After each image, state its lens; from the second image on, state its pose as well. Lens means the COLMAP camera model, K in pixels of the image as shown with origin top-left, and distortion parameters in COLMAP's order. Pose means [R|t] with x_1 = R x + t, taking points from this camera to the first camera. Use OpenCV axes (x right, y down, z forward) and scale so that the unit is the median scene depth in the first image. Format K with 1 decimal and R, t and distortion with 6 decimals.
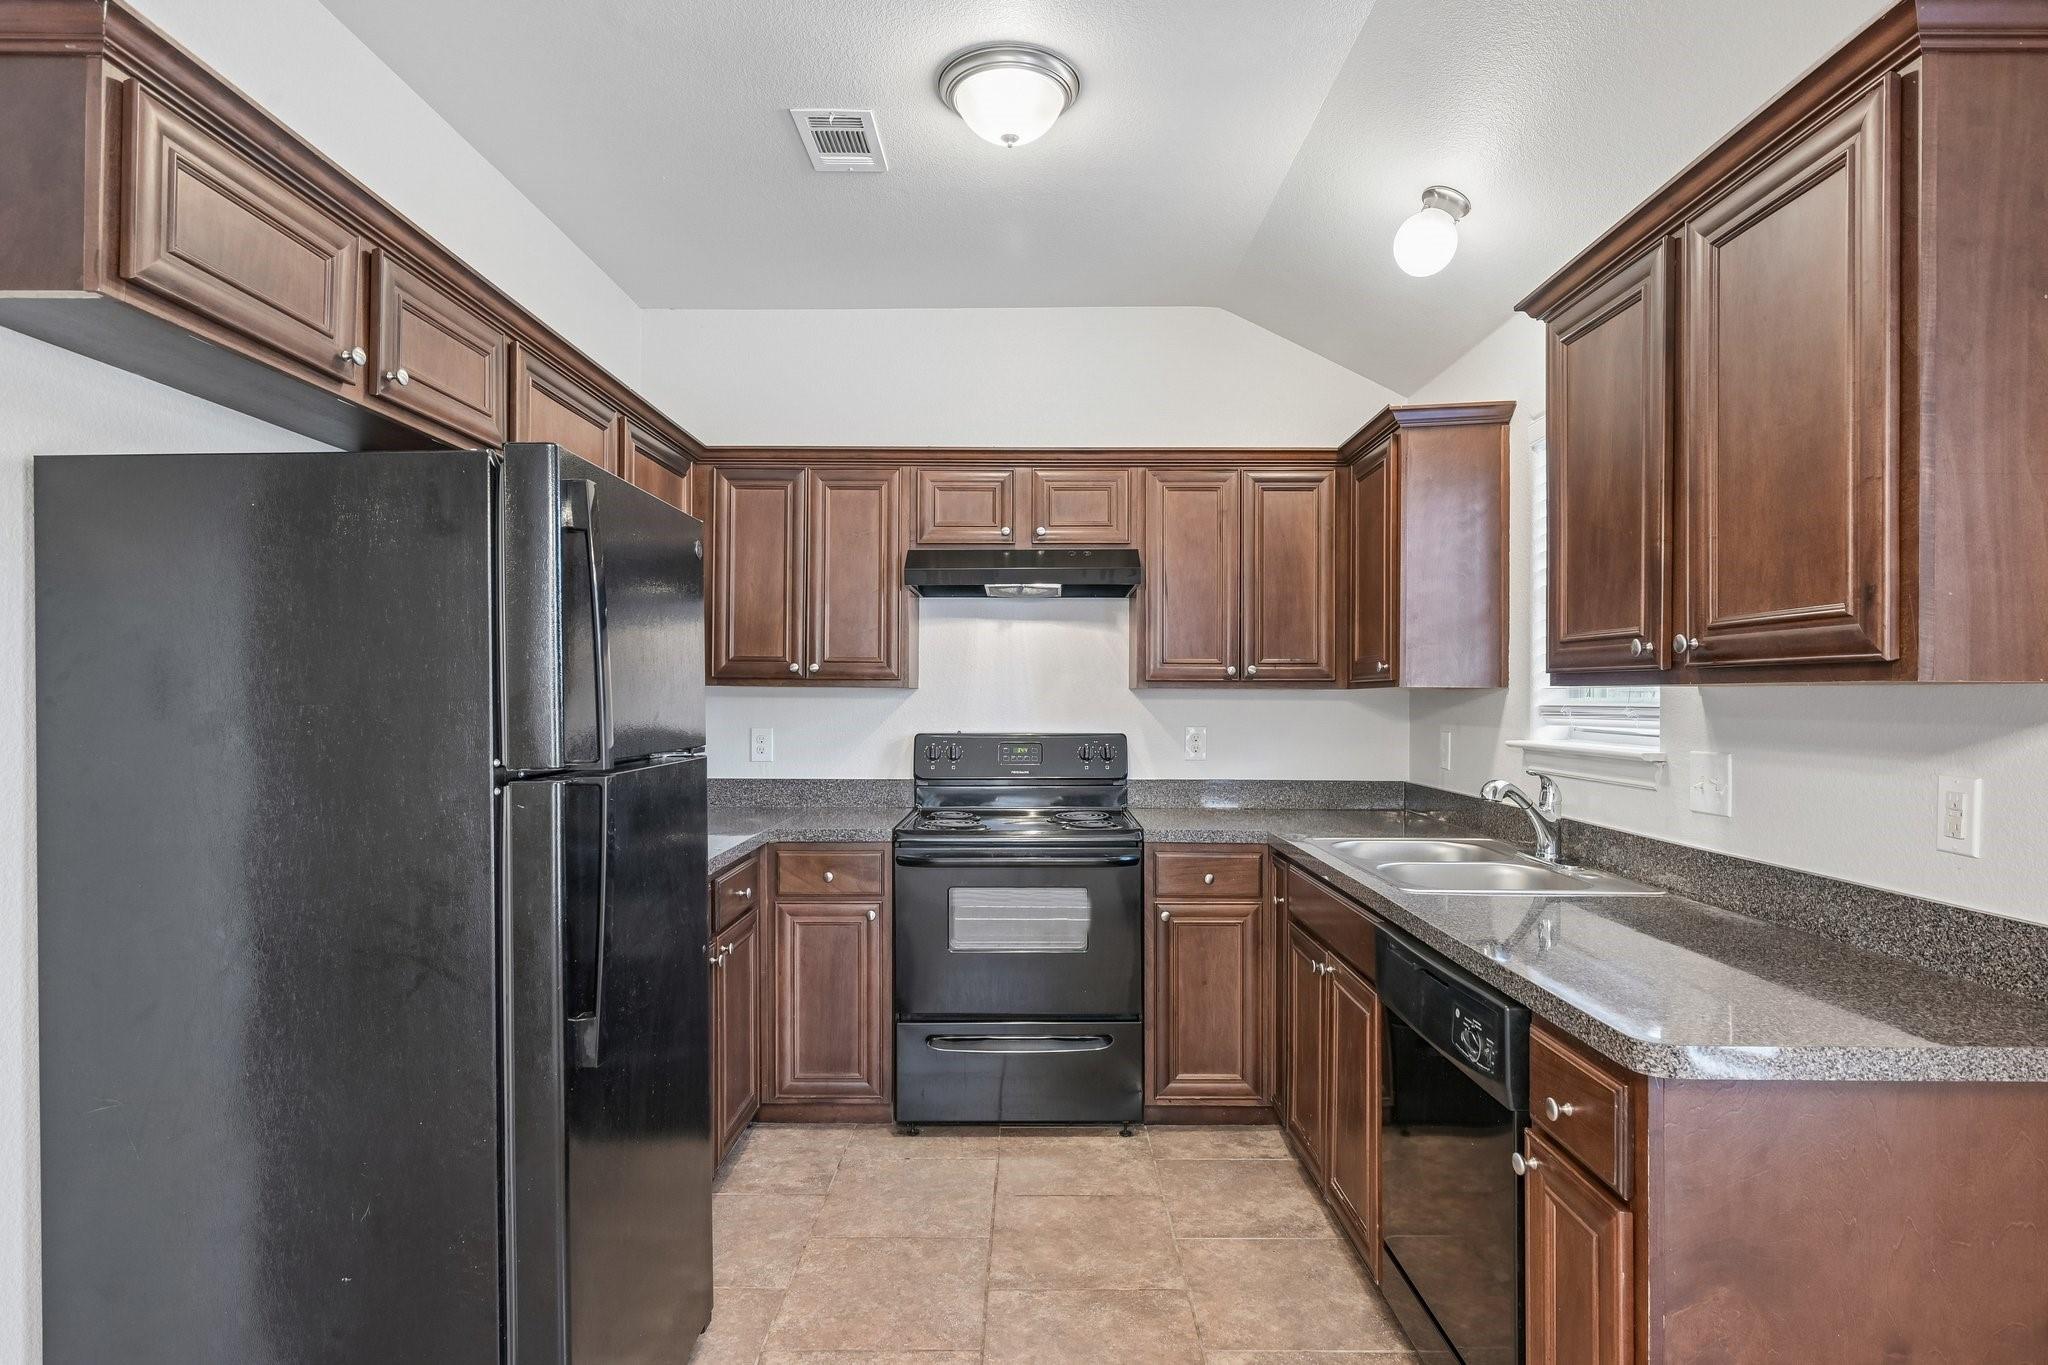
lens RADIAL K [[1072.7, 0, 1025.0], [0, 1072.7, 693.1], [0, 0, 1]] dist [-0.002019, 0.001147]
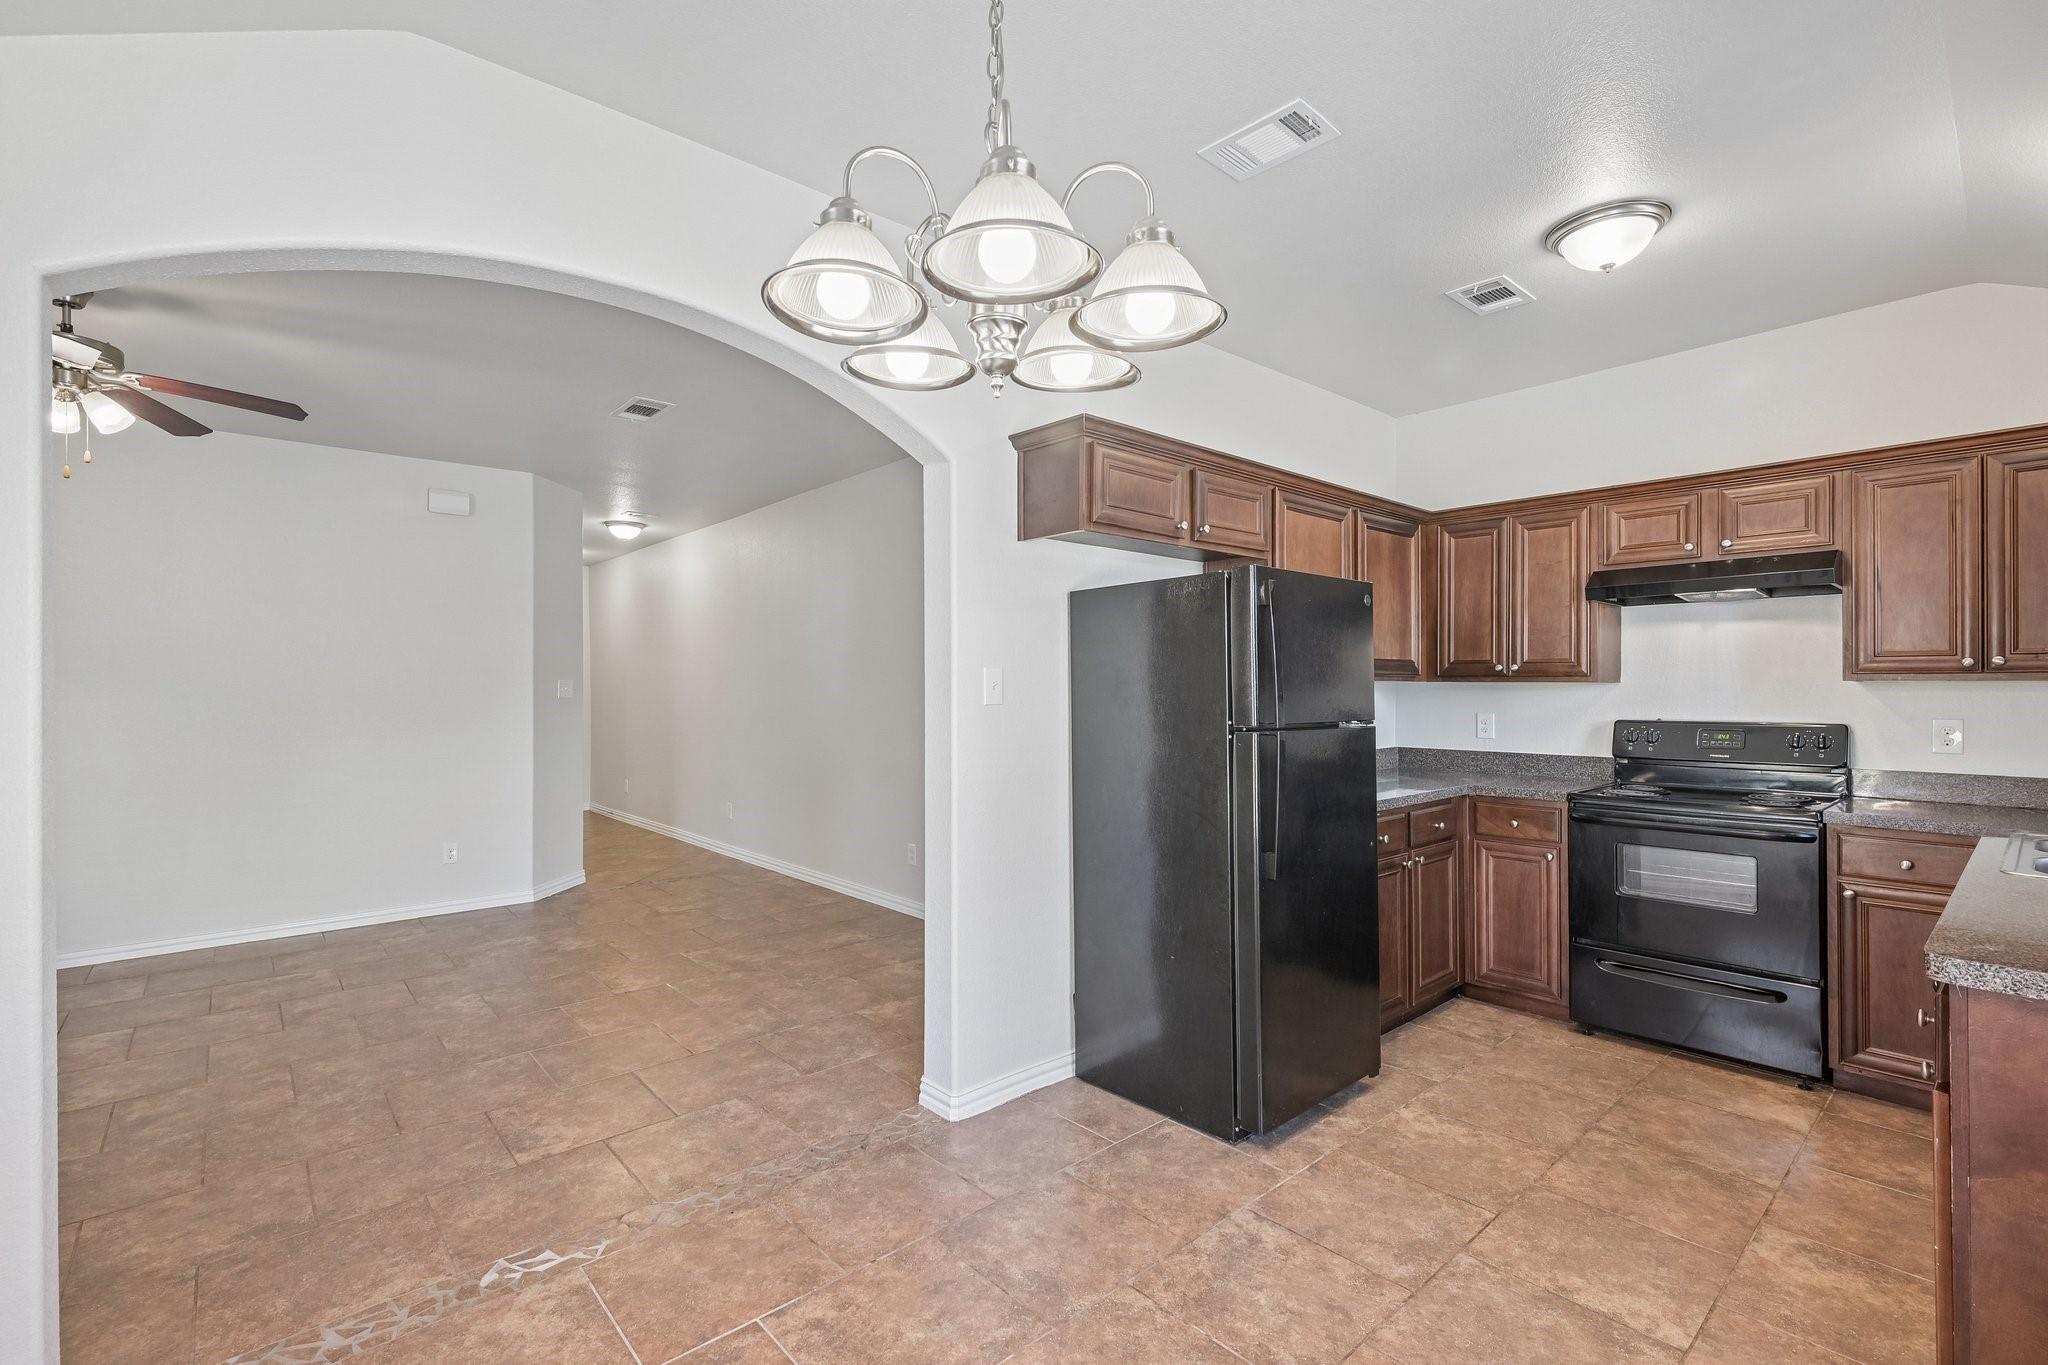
lens RADIAL K [[948.8, 0, 1026.3], [0, 948.8, 685.8], [0, 0, 1]] dist [-0.000149, 0.000124]
pose [[0.668945, -0.004670, -0.743297, 0.287634], [0.004712, 0.999987, -0.002042, -0.001728], [0.743297, -0.002136, 0.668959, -0.242938]]
